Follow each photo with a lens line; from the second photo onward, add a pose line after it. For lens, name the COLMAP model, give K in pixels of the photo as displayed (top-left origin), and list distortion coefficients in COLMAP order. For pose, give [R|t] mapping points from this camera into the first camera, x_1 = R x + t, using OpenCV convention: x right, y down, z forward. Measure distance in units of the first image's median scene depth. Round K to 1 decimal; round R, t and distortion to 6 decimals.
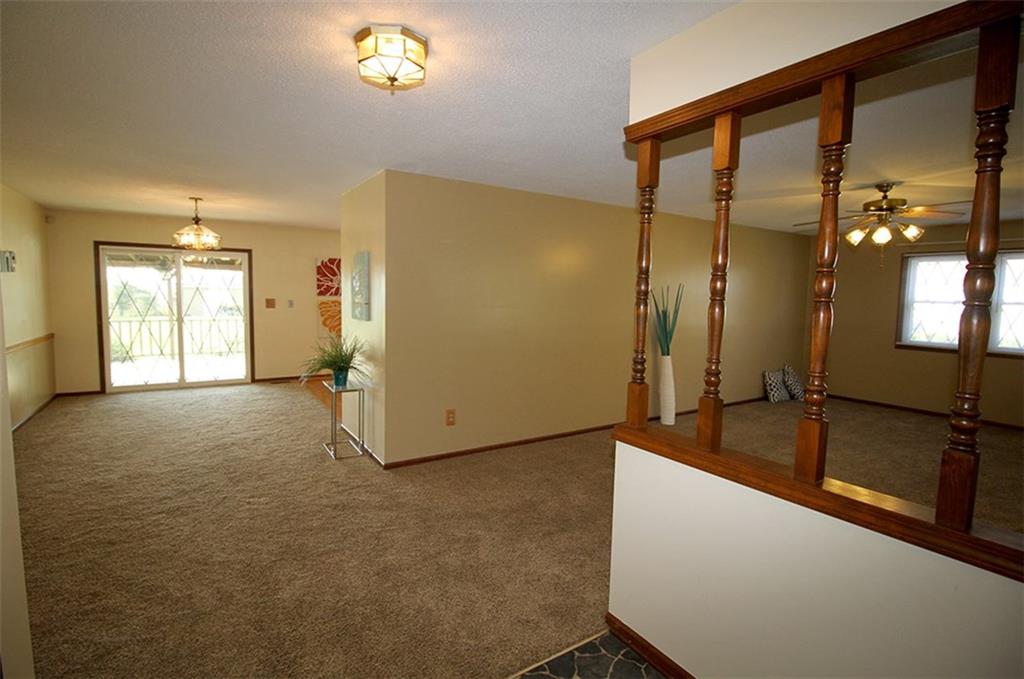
lens RADIAL K [[485.4, 0, 512.0], [0, 485.4, 339.5], [0, 0, 1]] dist [-0.001713, -0.000265]
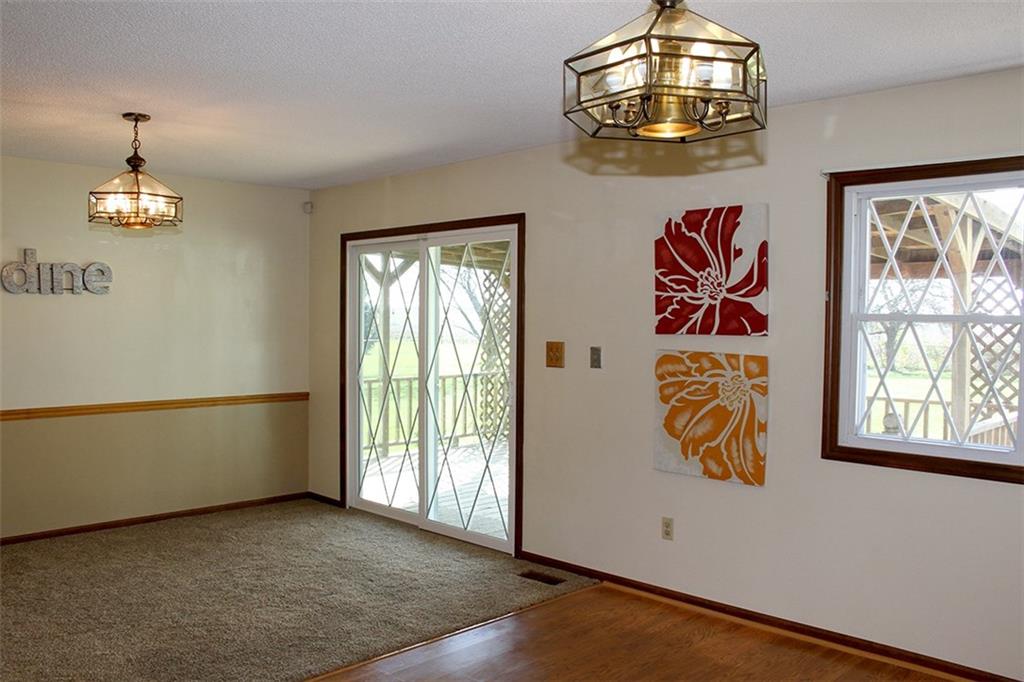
lens RADIAL K [[855.9, 0, 498.7], [0, 855.9, 350.2], [0, 0, 1]] dist [-0.137316, 0.106536]
pose [[0.189732, 0.022761, -0.981572, 0.119352], [-0.097409, 0.995235, 0.004249, -0.074571], [0.976992, 0.094807, 0.191045, 0.816915]]
